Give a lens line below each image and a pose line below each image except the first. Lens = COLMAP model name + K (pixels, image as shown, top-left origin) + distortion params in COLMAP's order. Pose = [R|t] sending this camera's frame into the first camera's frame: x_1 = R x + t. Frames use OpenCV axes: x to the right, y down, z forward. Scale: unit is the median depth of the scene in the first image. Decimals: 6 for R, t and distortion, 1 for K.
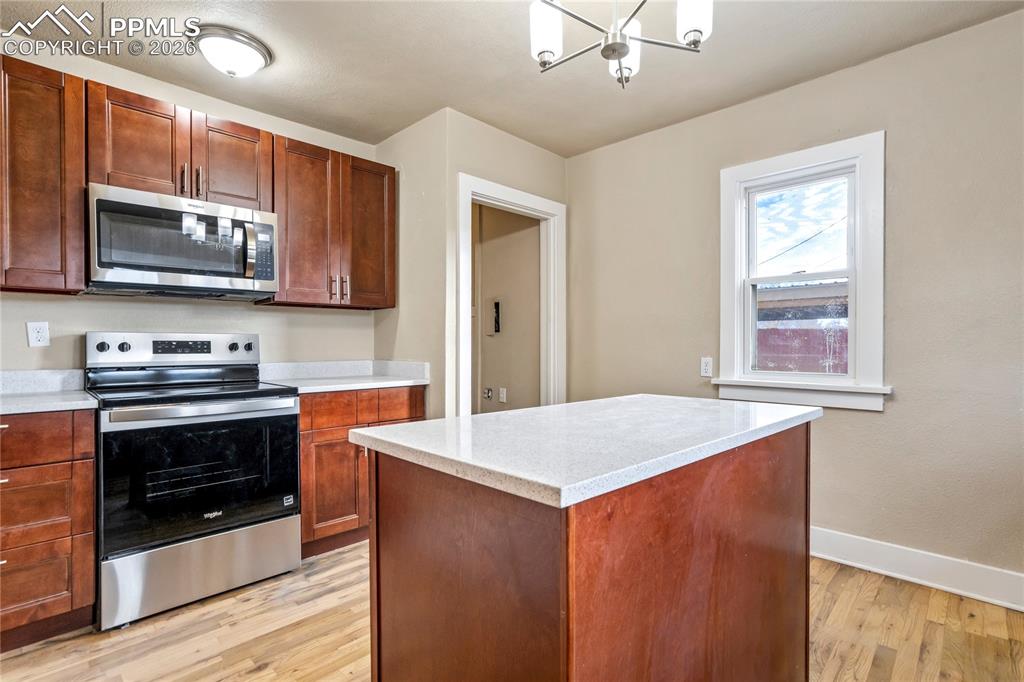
lens RADIAL K [[493.1, 0, 511.0], [0, 493.1, 338.3], [0, 0, 1]] dist [-0.039491, 0.023275]
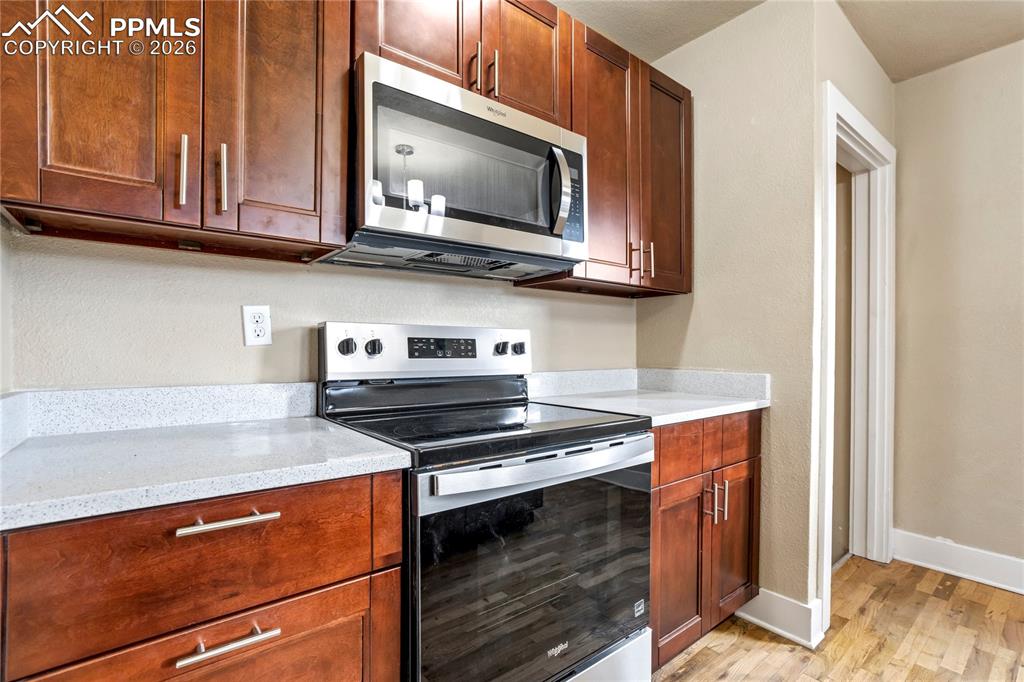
lens RADIAL K [[479.2, 0, 512.0], [0, 479.2, 341.0], [0, 0, 1]] dist [-0.037033, 0.021944]
pose [[0.992942, 0.004237, -0.118522, -0.537040], [-0.004648, 0.999984, -0.003188, 0.011027], [0.118507, 0.003717, 0.992946, 0.406137]]
